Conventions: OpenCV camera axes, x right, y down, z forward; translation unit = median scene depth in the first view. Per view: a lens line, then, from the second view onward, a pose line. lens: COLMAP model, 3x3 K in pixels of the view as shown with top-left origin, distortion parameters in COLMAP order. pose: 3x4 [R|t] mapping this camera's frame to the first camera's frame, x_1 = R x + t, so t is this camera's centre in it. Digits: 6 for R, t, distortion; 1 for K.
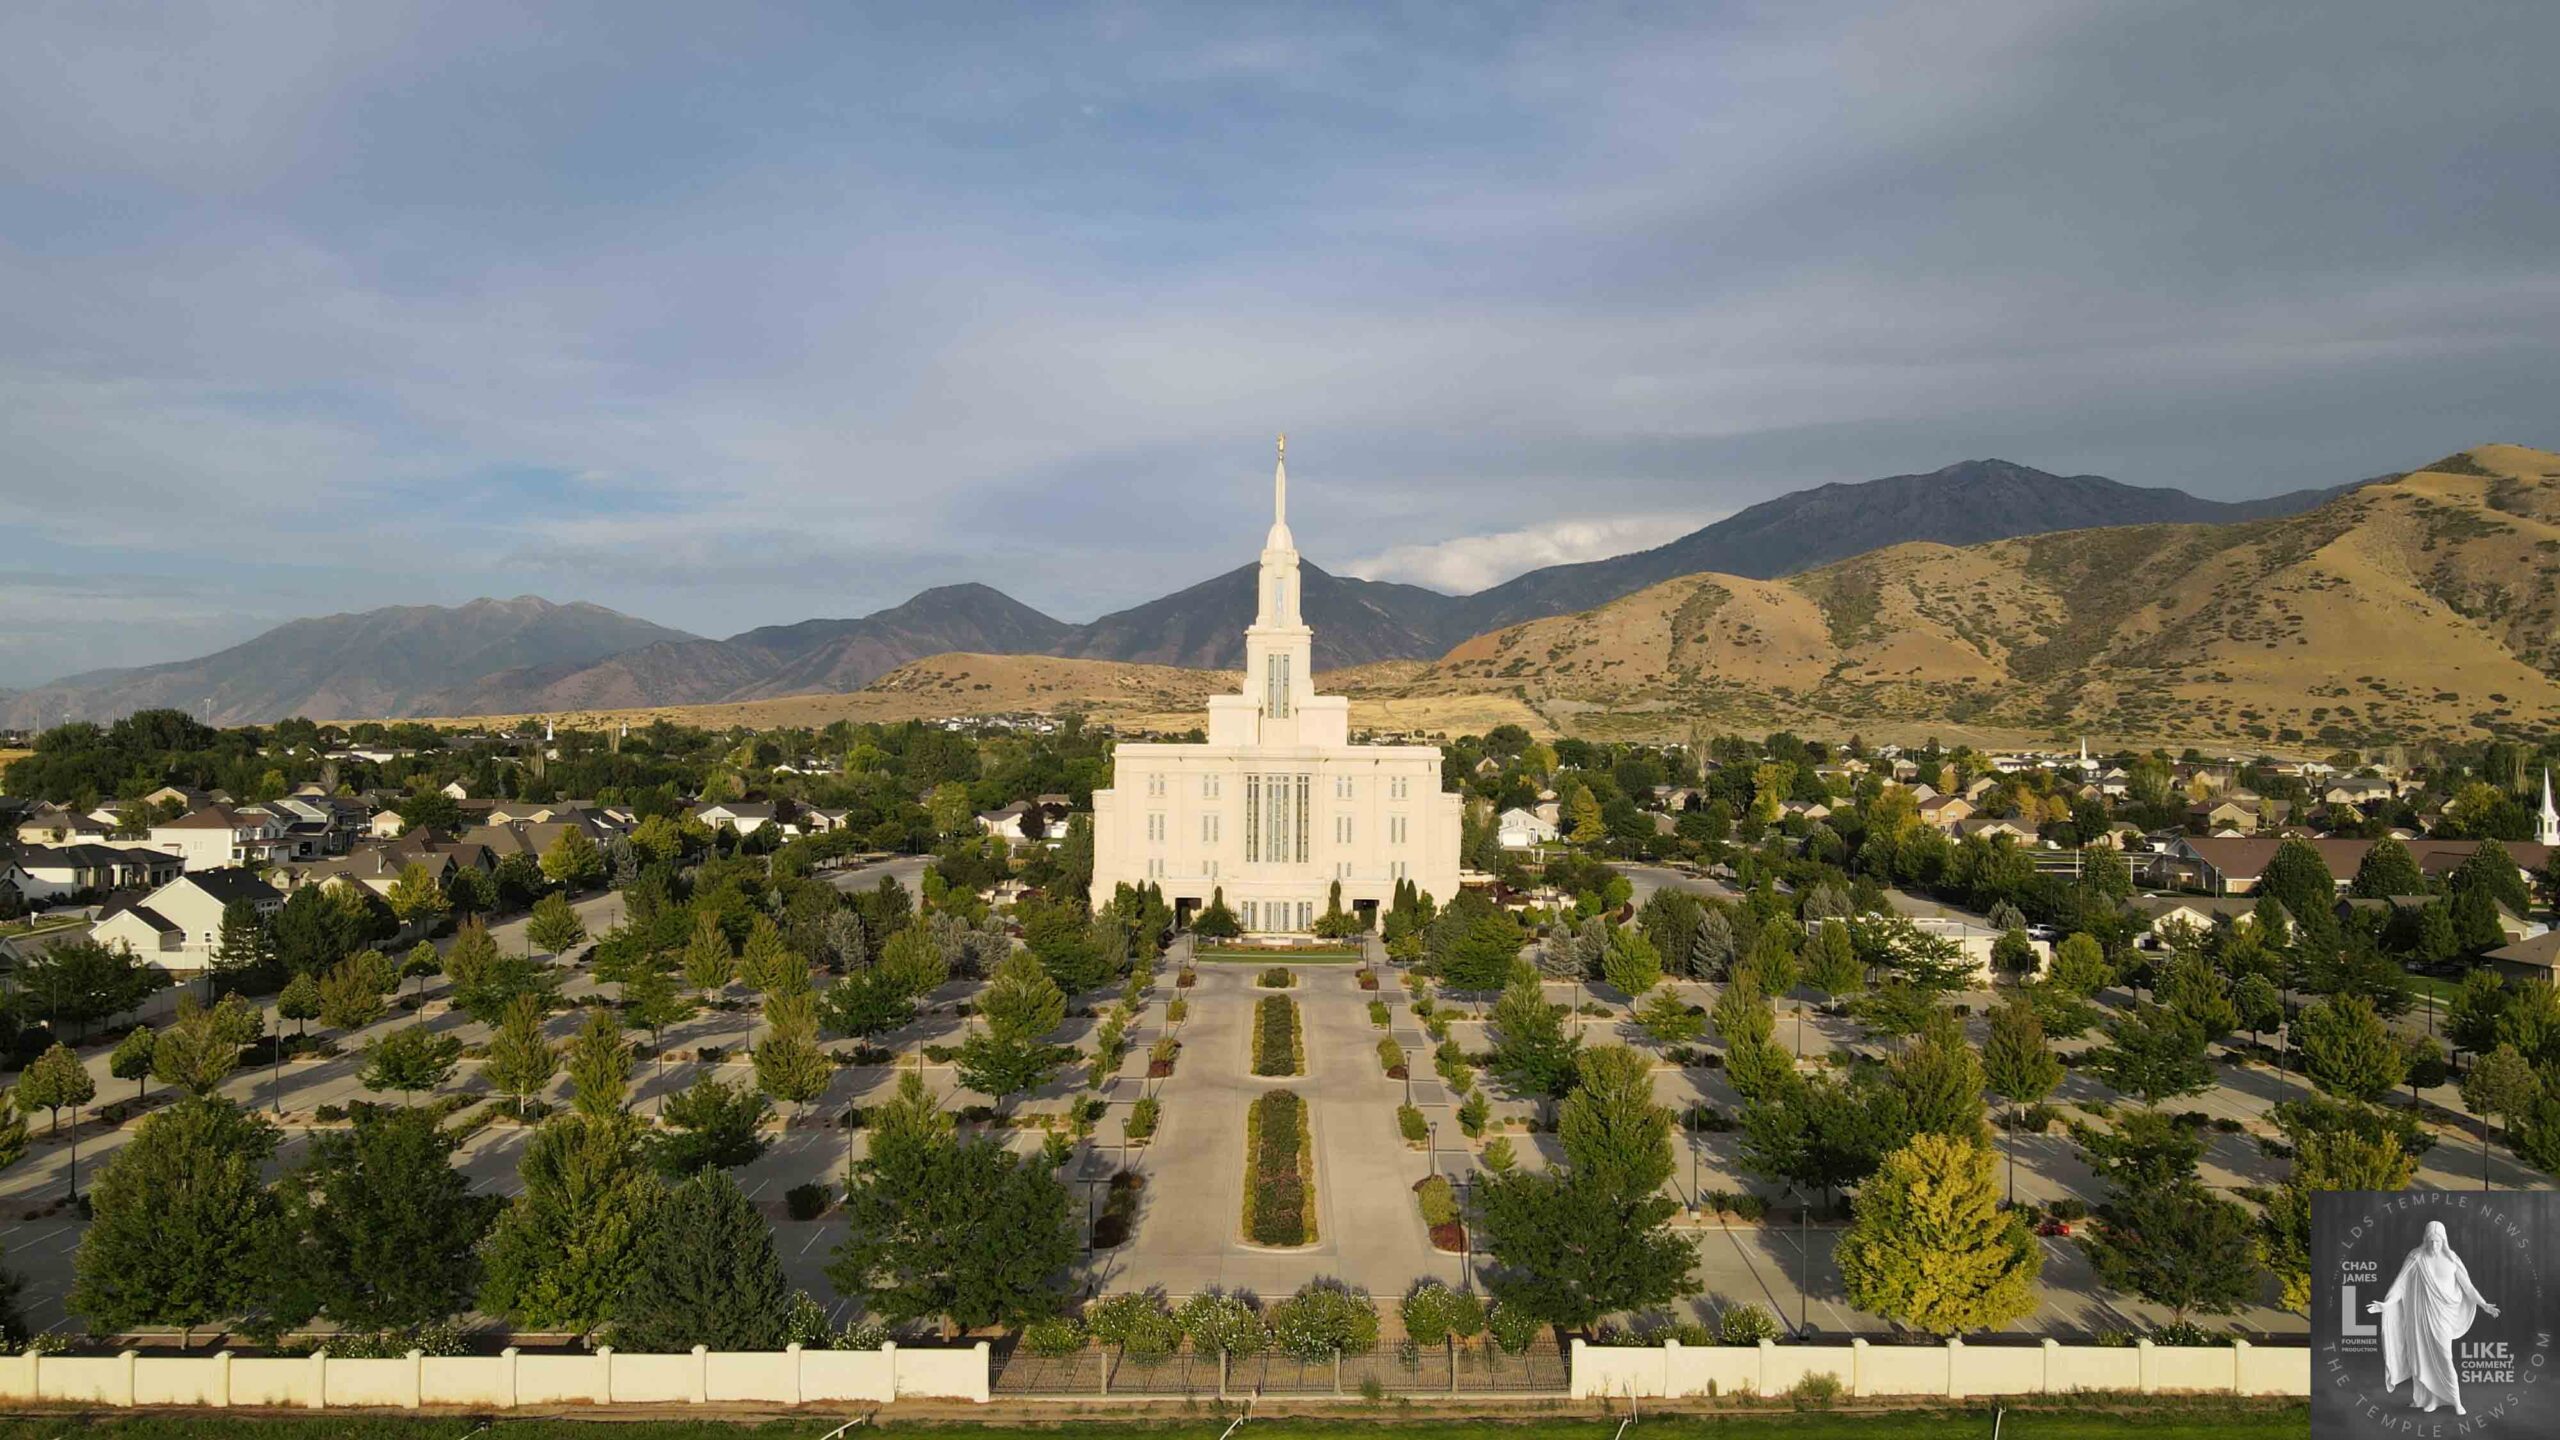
lens RADIAL K [[1883.9, 0, 1274.7], [0, 1883.9, 732.6], [0, 0, 1]] dist [-0.002774, 0.031247]
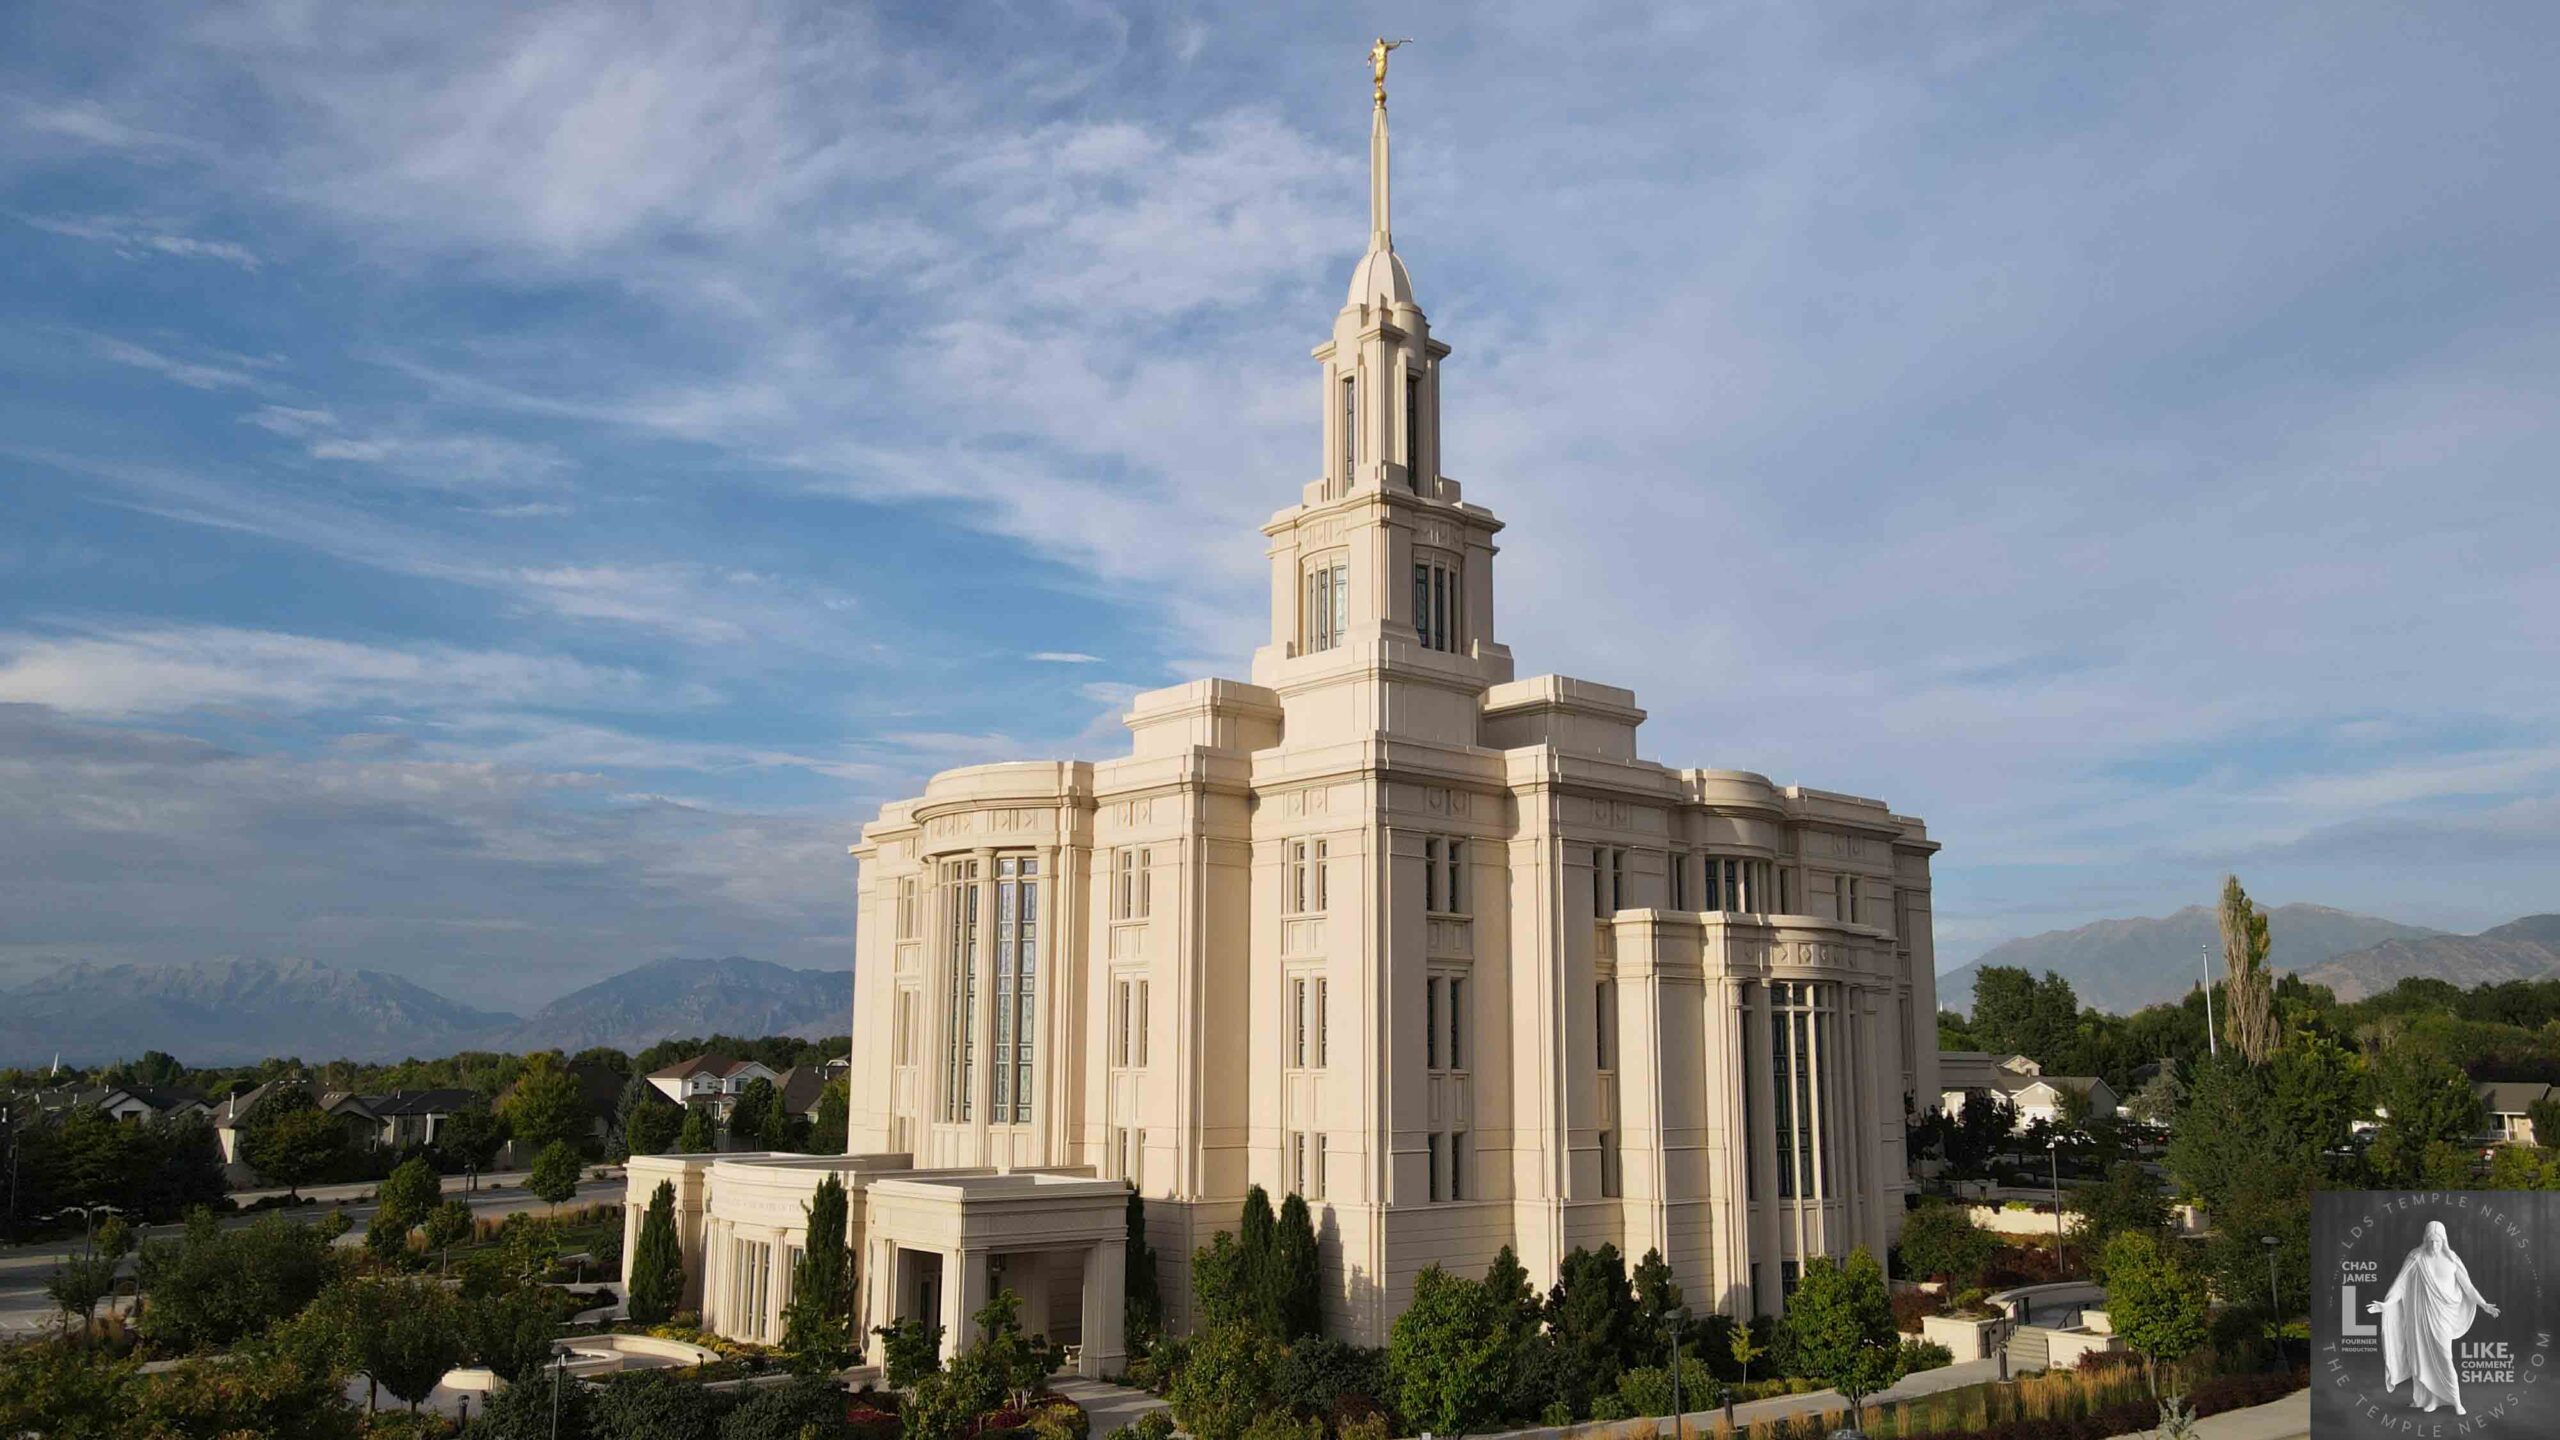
lens RADIAL K [[1854.3, 0, 1280.0], [0, 1854.3, 720.0], [0, 0, 1]] dist [0.042337, -0.001903]
pose [[0.657294, -0.143112, -0.739922, 0.030266], [0.013808, 0.983926, -0.178040, 0.006071], [0.753508, 0.106807, 0.648705, 0.086919]]
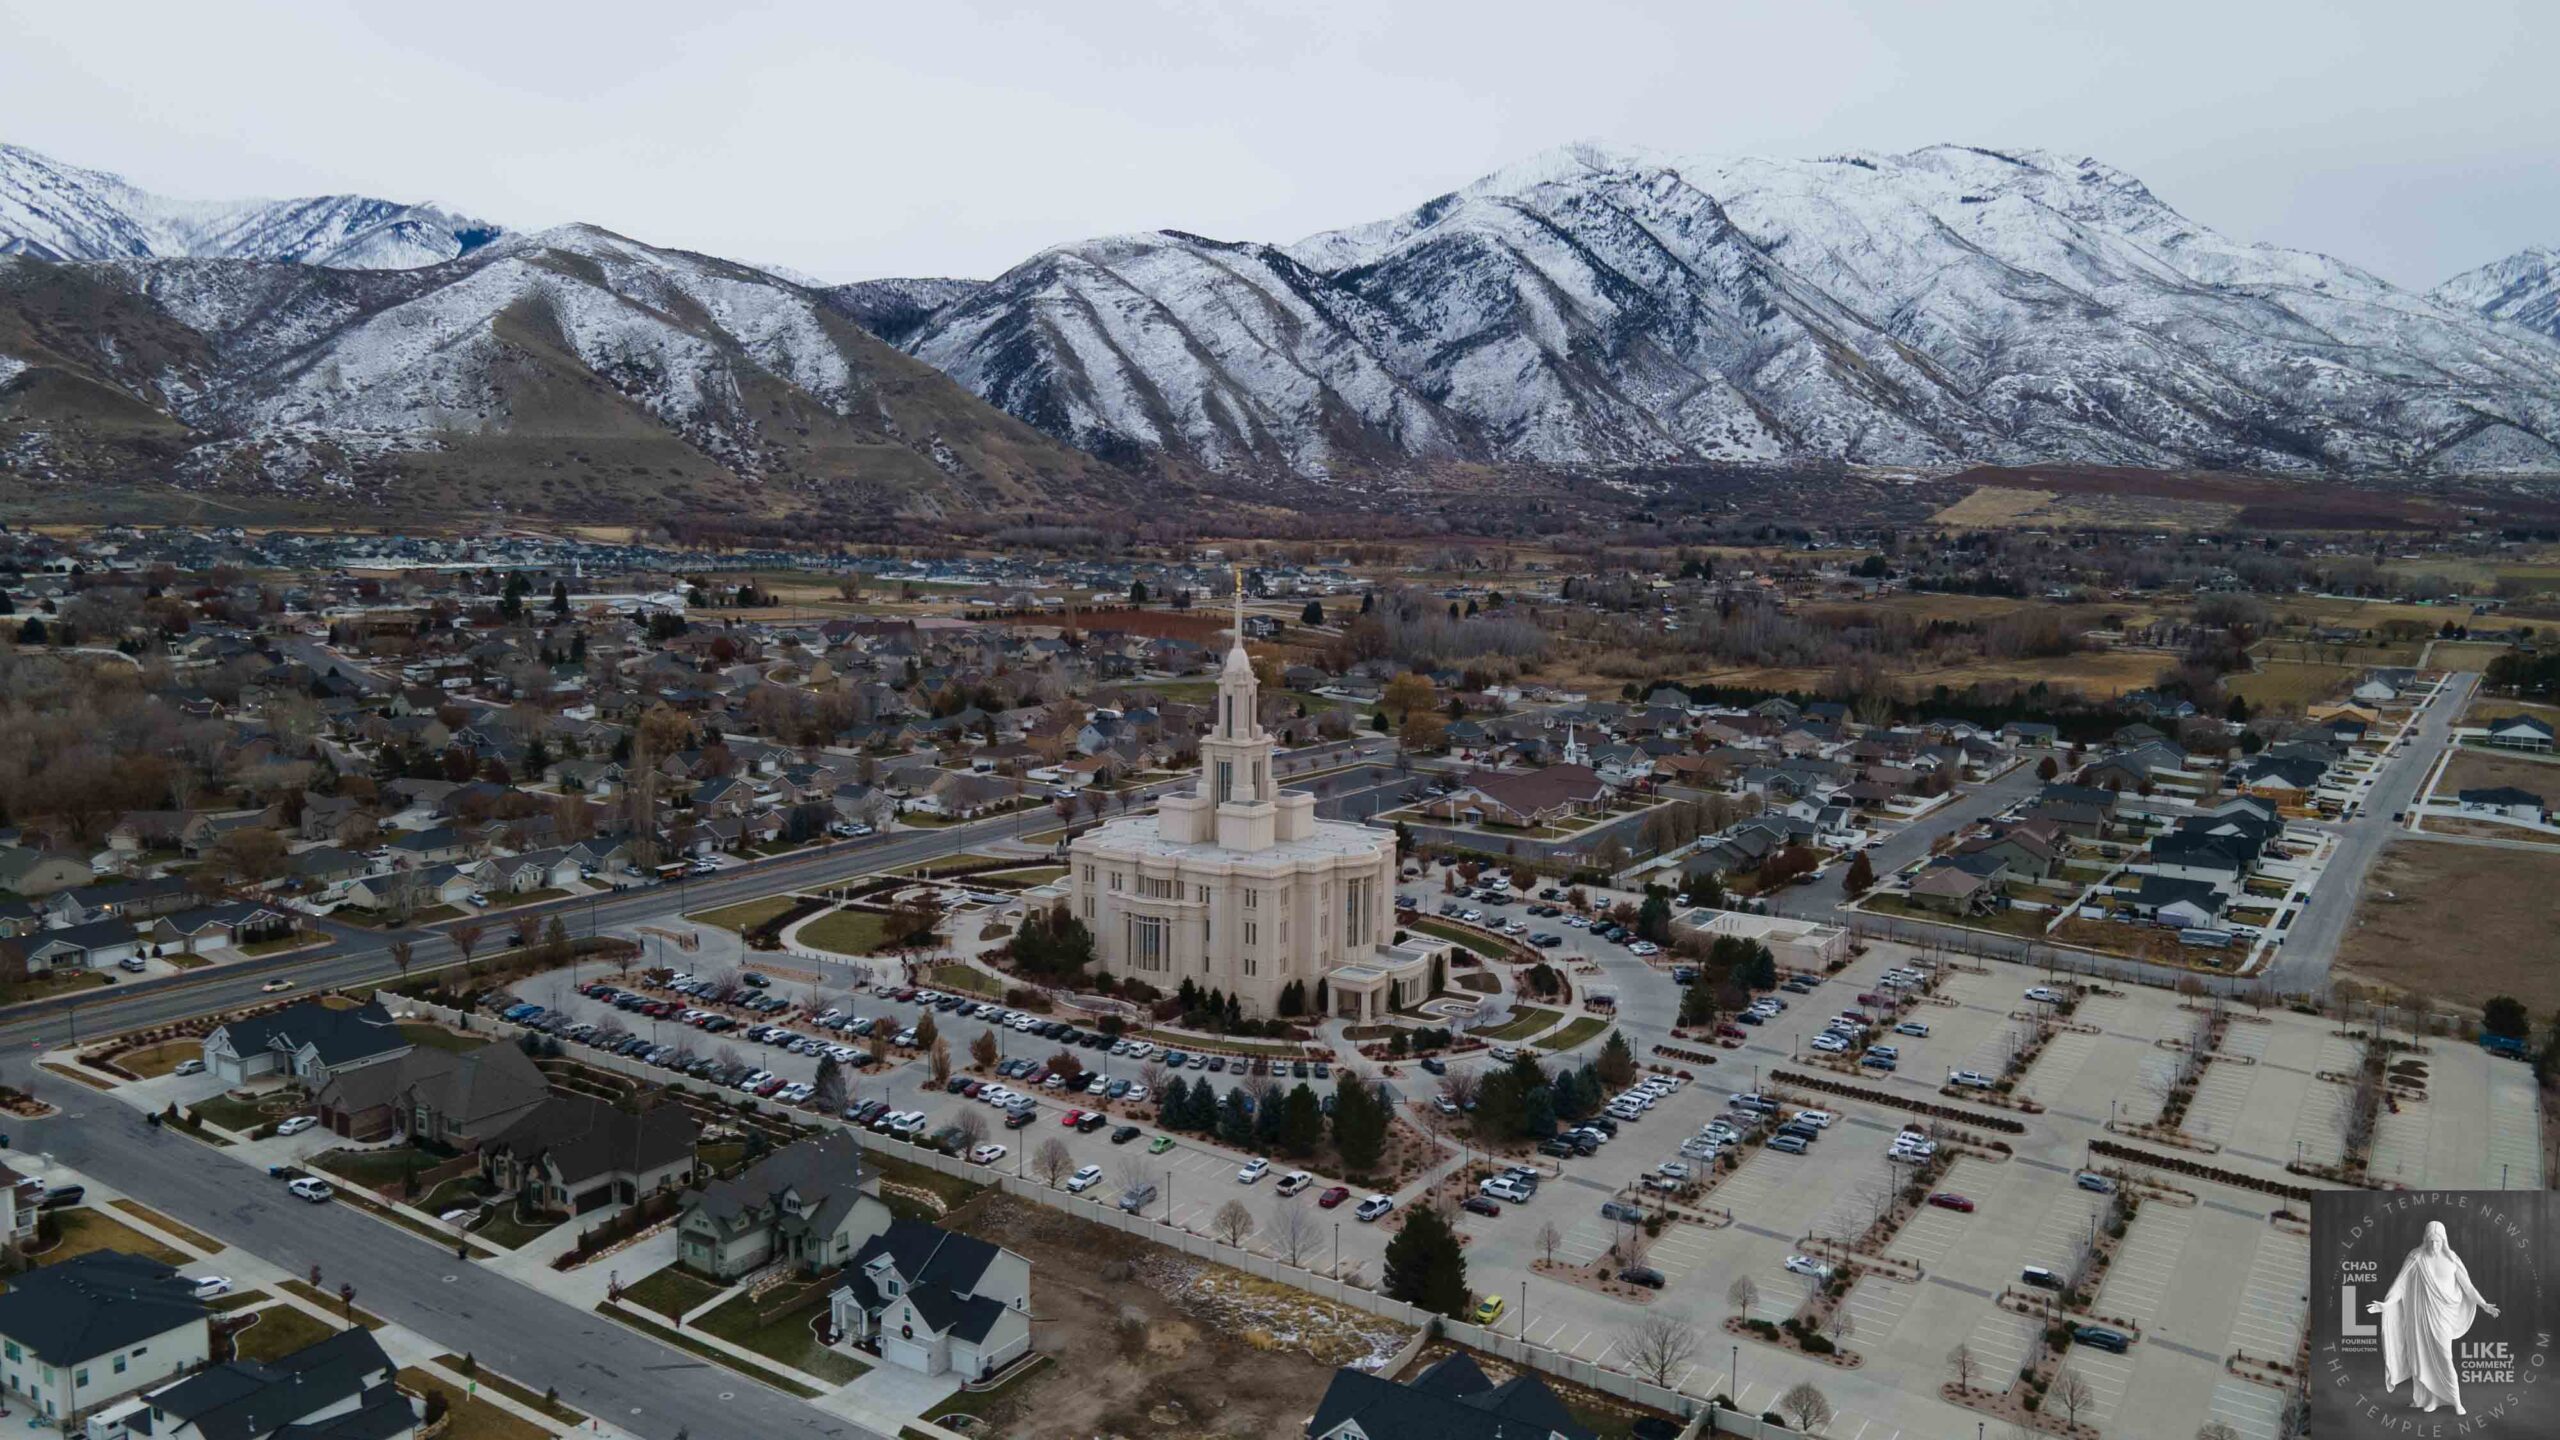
lens RADIAL K [[1854.3, 0, 1280.0], [0, 1854.3, 720.0], [0, 0, 1]] dist [0.042337, -0.001903]
pose [[0.543428, -0.103188, 0.833089, -0.110877], [-0.020379, 0.990502, 0.135979, -0.026129], [-0.839208, -0.090872, 0.536164, 0.041528]]
